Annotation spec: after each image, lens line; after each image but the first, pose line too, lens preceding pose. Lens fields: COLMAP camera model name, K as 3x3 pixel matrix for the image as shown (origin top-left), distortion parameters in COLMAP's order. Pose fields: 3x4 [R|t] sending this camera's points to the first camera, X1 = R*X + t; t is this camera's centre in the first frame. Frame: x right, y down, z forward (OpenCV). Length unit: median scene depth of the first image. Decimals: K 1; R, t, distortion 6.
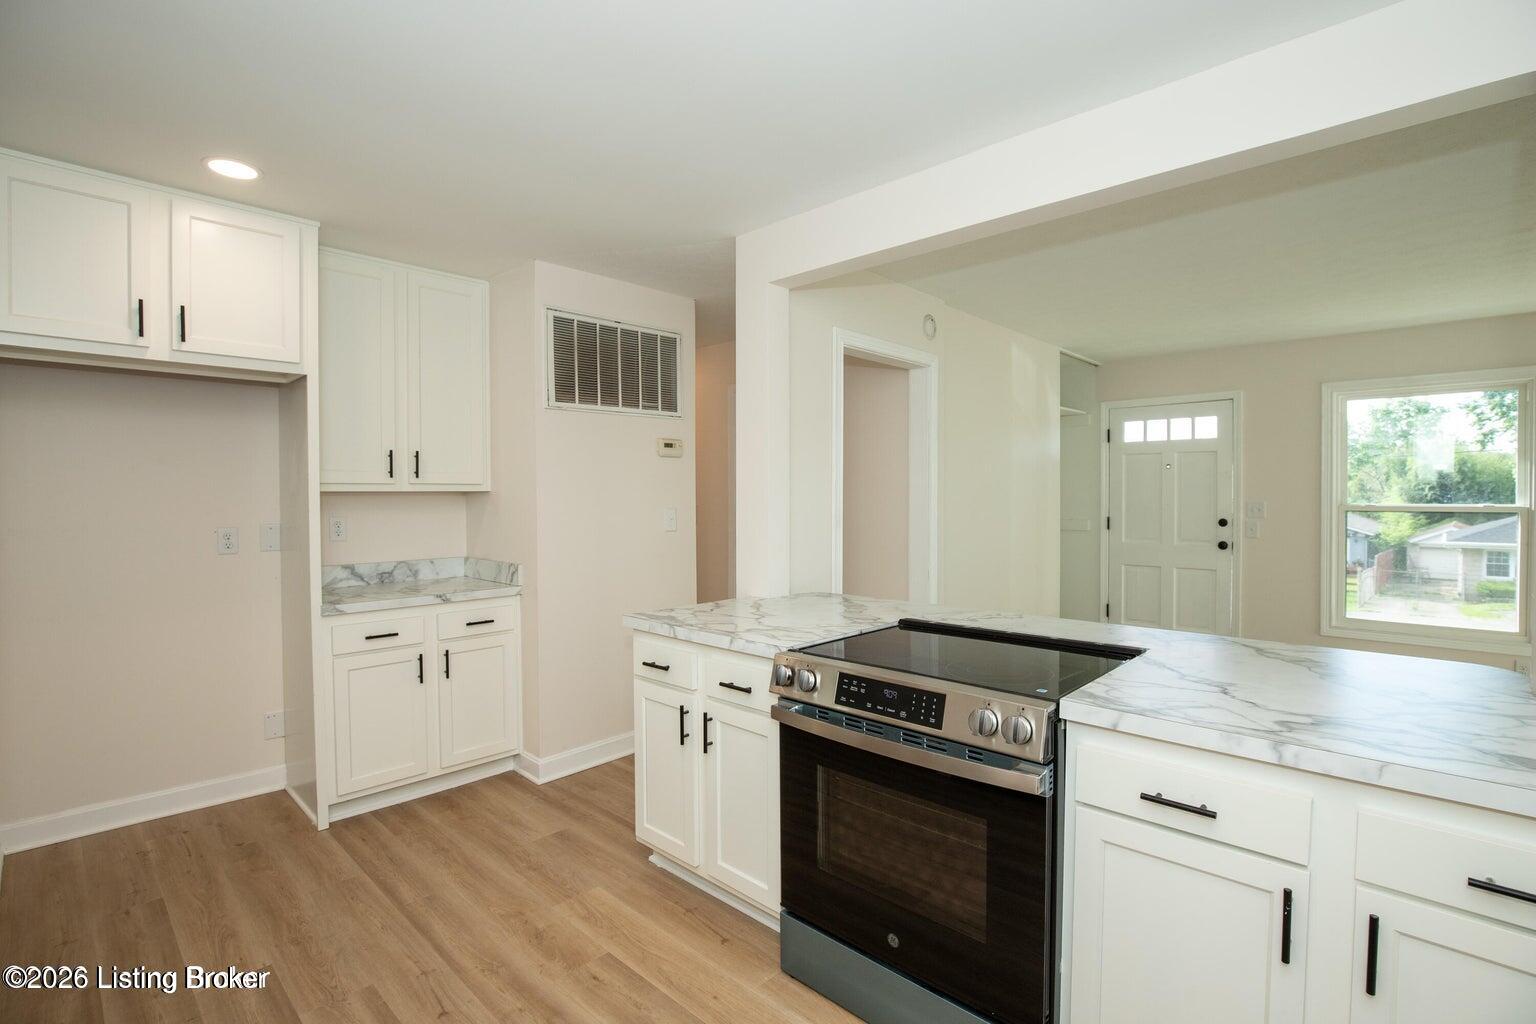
lens RADIAL K [[707.2, 0, 762.8], [0, 707.2, 514.8], [0, 0, 1]] dist [-0.035143, 0.005861]
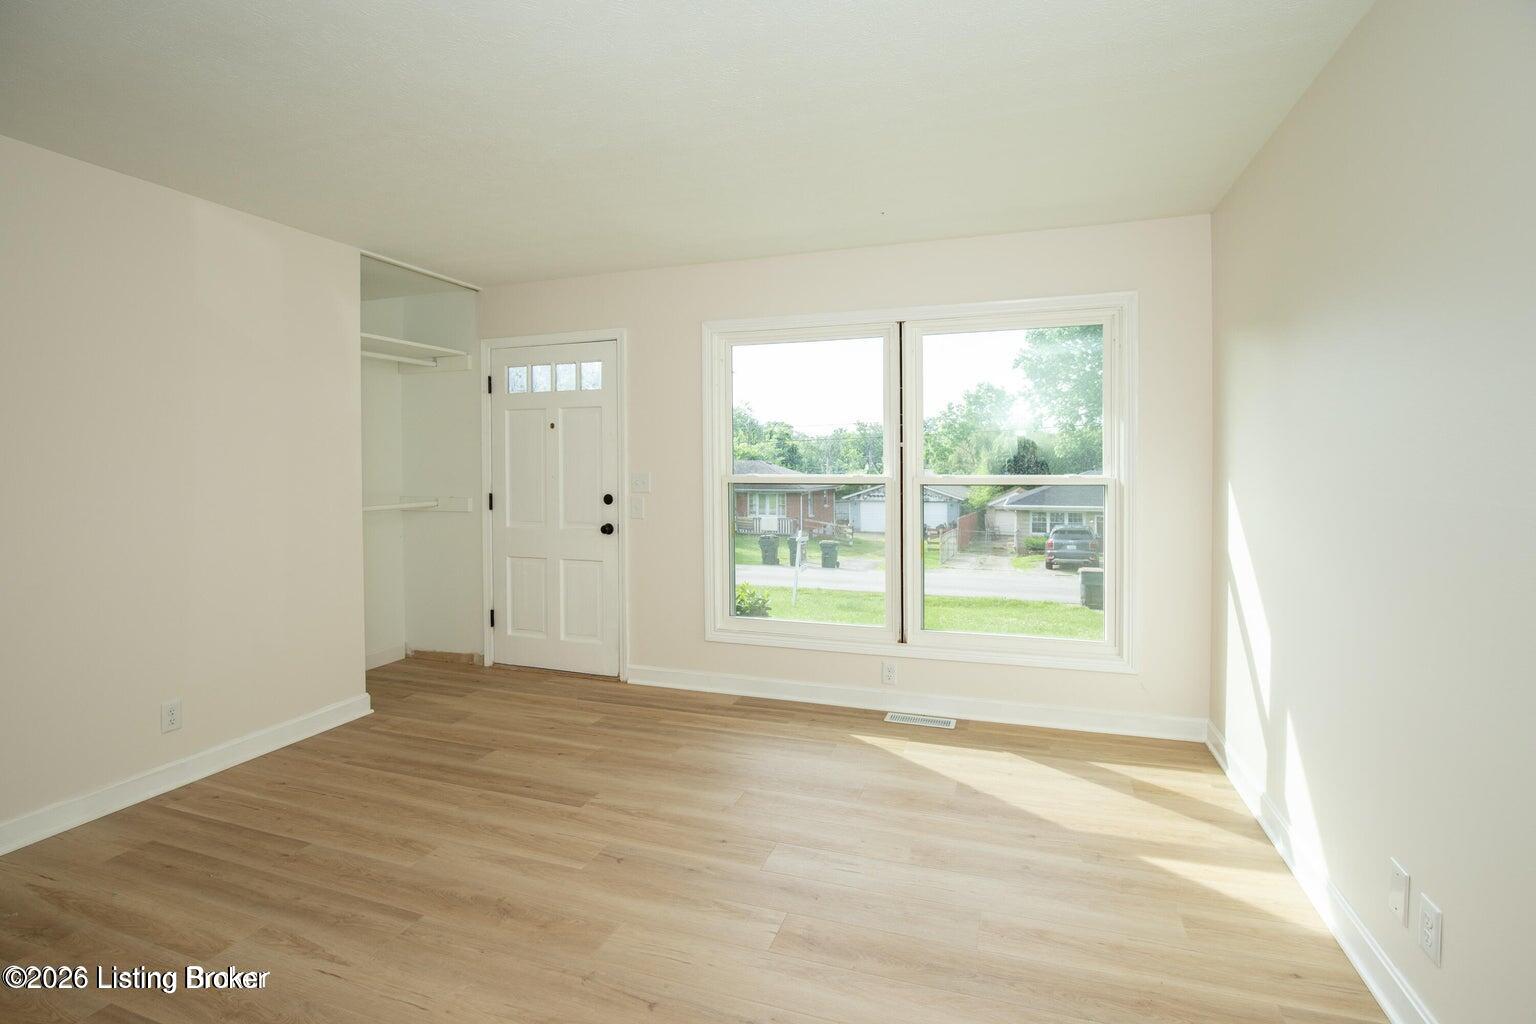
lens RADIAL K [[715.6, 0, 778.5], [0, 715.6, 478.7], [0, 0, 1]] dist [-0.035848, 0.000255]
pose [[0.903468, -0.005204, 0.428625, 0.926176], [0.009610, 0.999921, -0.008115, -0.006294], [-0.428549, 0.011451, 0.903446, 0.391954]]
